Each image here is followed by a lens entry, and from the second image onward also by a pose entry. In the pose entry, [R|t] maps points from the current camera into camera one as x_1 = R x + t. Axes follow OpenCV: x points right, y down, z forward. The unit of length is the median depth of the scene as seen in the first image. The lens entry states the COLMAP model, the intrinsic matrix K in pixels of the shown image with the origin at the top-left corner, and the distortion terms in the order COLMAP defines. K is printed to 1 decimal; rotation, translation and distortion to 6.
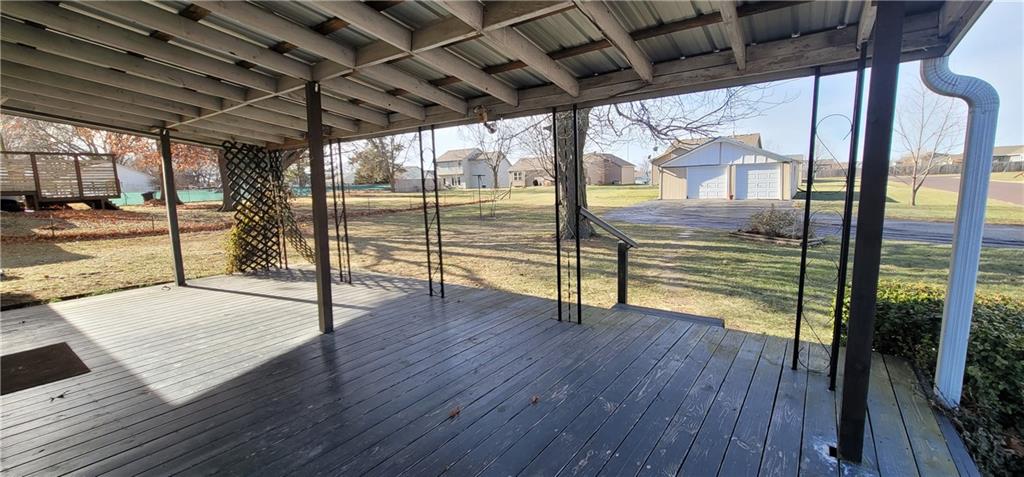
lens RADIAL K [[414.9, 0, 513.7], [0, 414.9, 248.3], [0, 0, 1]] dist [-0.000771, 0.000080]
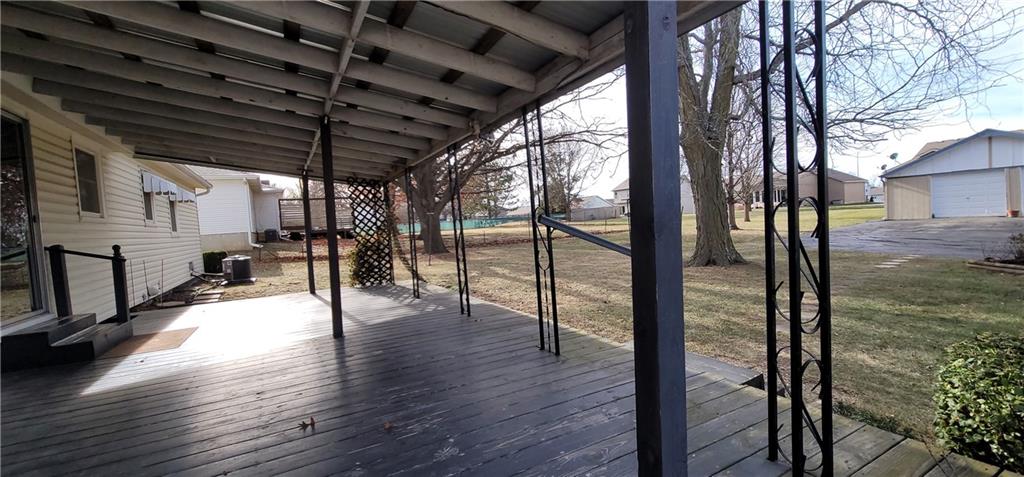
lens RADIAL K [[416.1, 0, 512.0], [0, 416.1, 238.5], [0, 0, 1]] dist [-0.001503, -0.000066]
pose [[0.901482, -0.009212, -0.432718, 0.248293], [-0.031457, 0.995735, -0.086733, 0.013374], [0.431672, 0.091801, 0.897347, 0.105581]]
